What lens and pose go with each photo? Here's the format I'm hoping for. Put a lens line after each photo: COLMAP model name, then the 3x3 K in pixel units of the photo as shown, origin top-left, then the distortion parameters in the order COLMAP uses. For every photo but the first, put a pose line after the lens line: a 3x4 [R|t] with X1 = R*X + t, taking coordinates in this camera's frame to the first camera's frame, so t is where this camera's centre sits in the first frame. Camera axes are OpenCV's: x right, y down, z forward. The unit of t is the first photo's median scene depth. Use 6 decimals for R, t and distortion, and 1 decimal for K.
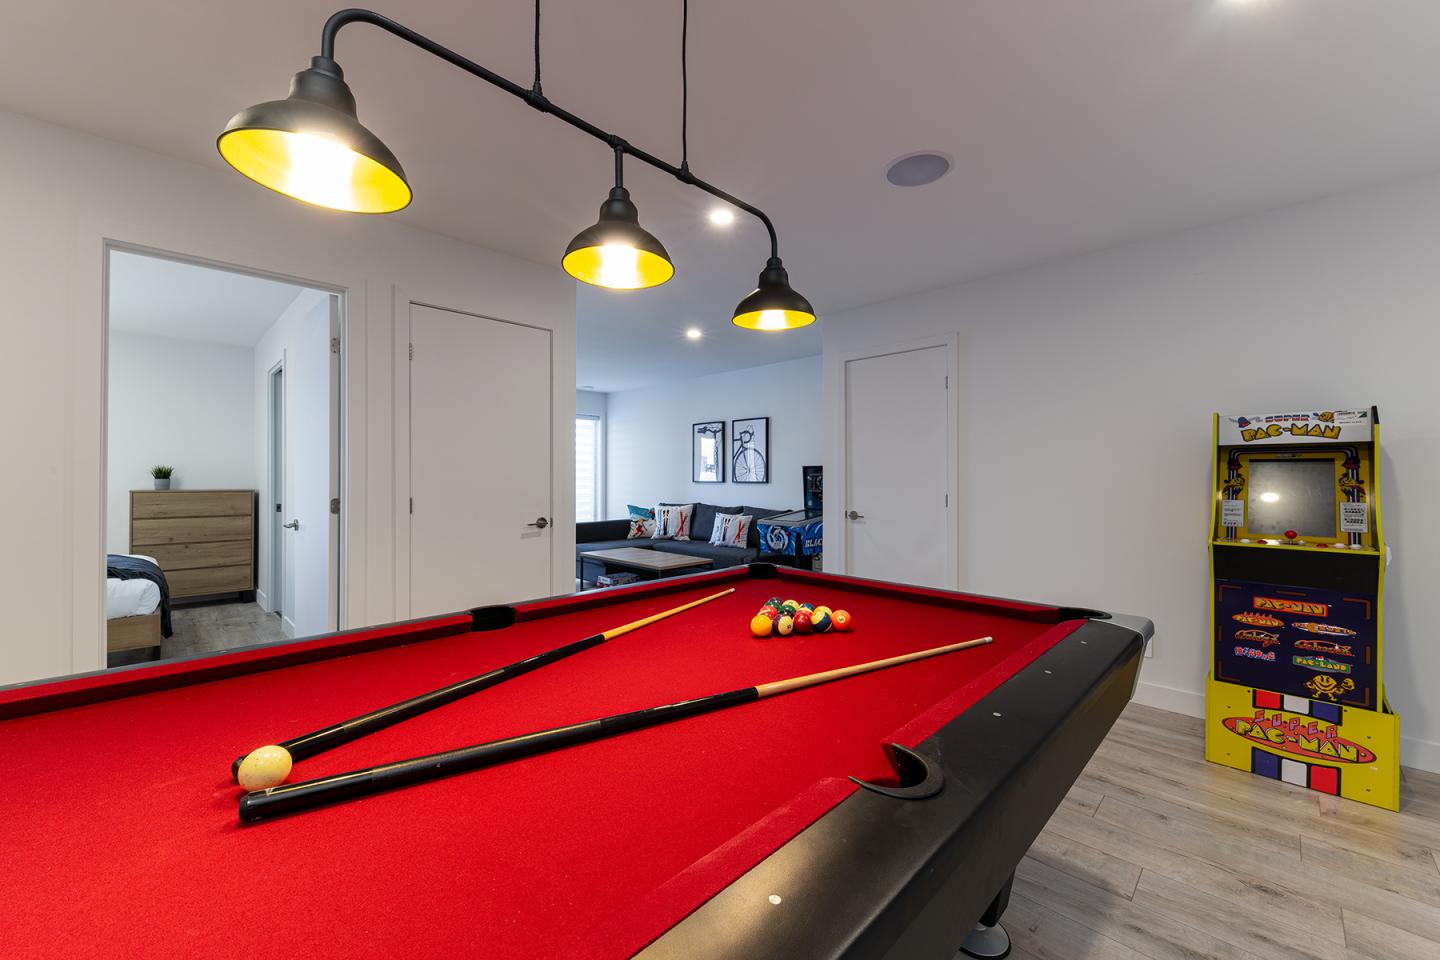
lens RADIAL K [[539.6, 0, 717.5], [0, 539.6, 475.4], [0, 0, 1]] dist [0.001047, -0.000062]
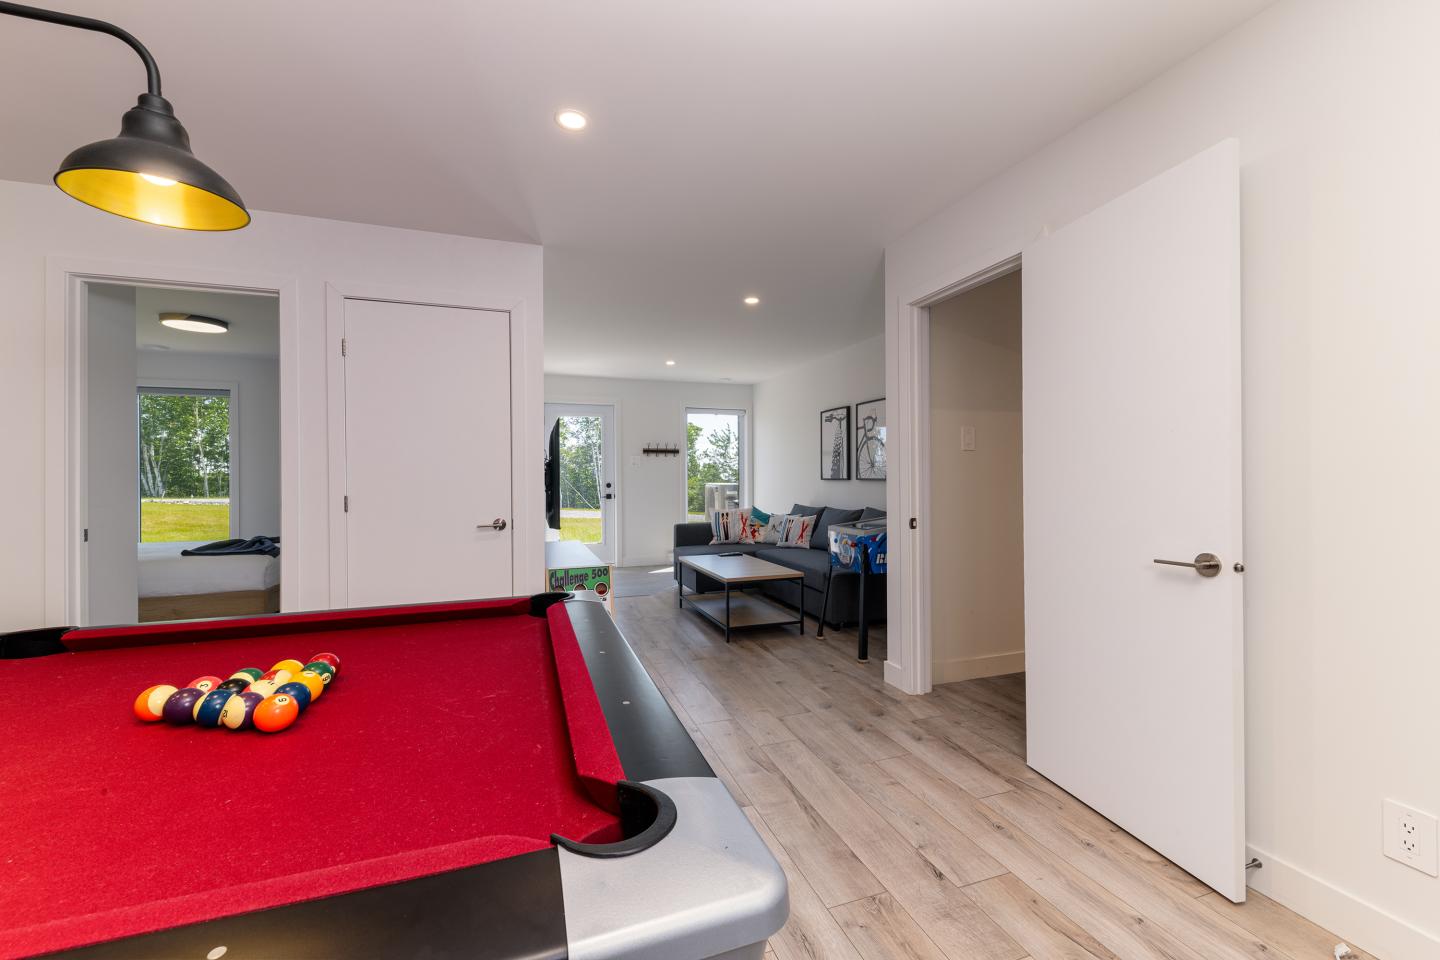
lens RADIAL K [[572.8, 0, 720.9], [0, 572.8, 472.0], [0, 0, 1]] dist [0.010425, 0.001454]
pose [[0.926643, -0.014425, -0.375666, 0.168184], [0.013218, 0.999896, -0.005792, 0.004063], [0.375710, 0.000402, 0.926737, 0.108655]]
